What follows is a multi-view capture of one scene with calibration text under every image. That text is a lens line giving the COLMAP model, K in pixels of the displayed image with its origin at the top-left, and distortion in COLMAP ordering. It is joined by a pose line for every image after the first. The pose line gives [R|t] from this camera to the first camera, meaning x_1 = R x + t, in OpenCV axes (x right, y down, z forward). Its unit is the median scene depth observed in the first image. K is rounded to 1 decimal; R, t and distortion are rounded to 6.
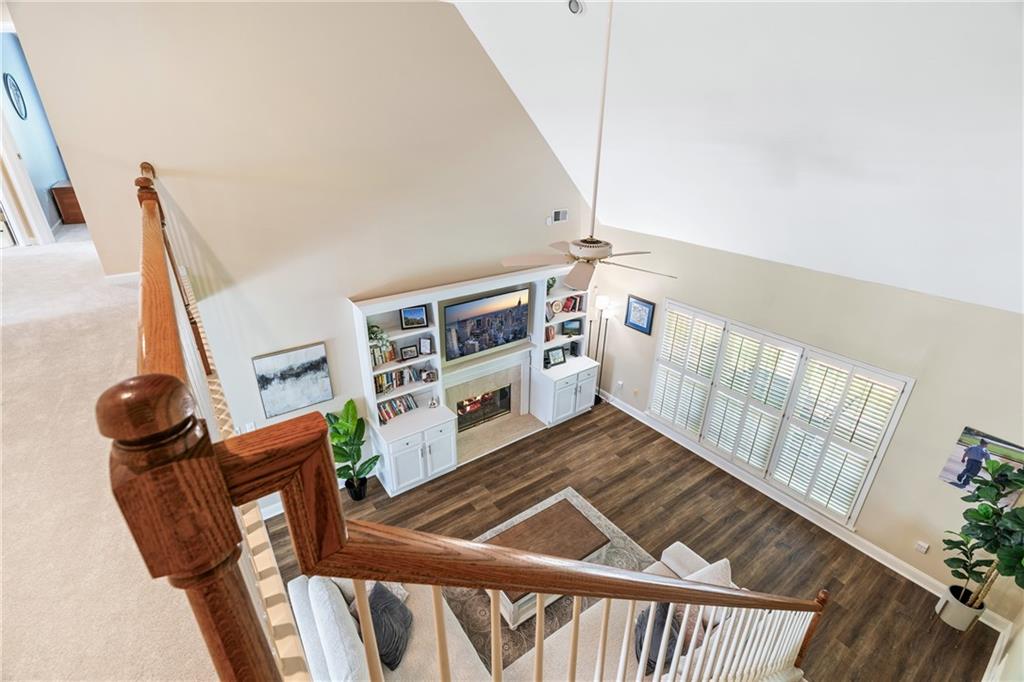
lens RADIAL K [[464.3, 0, 508.8], [0, 464.3, 338.5], [0, 0, 1]] dist [-0.010171, 0.005146]
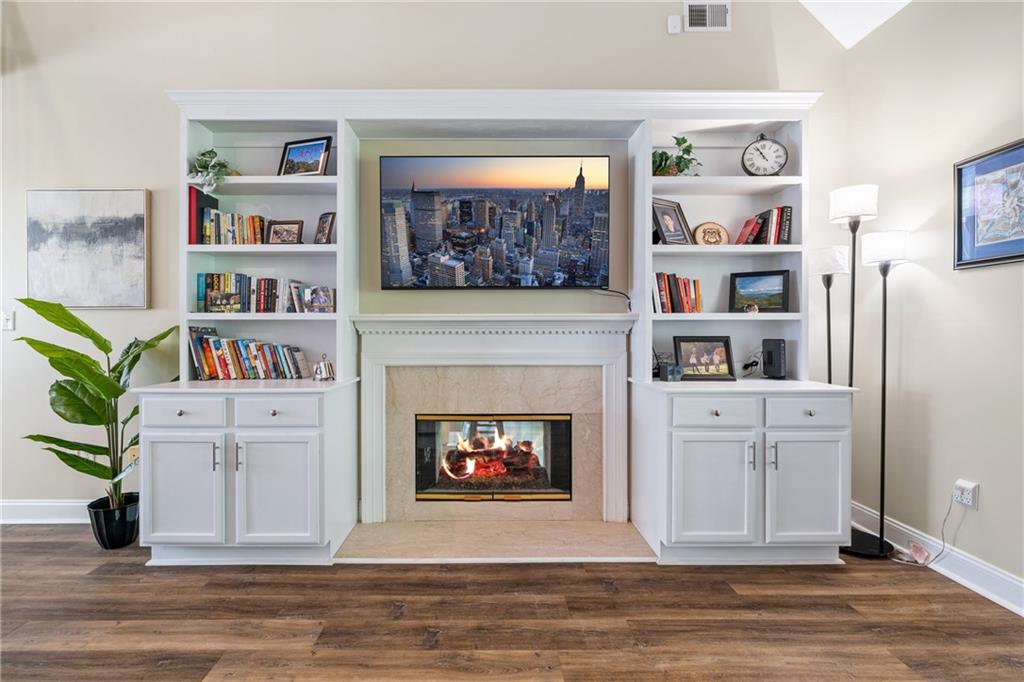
lens RADIAL K [[464.3, 0, 489.8], [0, 464.3, 346.1], [0, 0, 1]] dist [-0.010171, 0.005146]
pose [[0.813674, 0.002139, -0.581318, 0.194628], [-0.236947, 0.914375, -0.328291, 0.206833], [0.530840, 0.404864, 0.744510, 0.702654]]
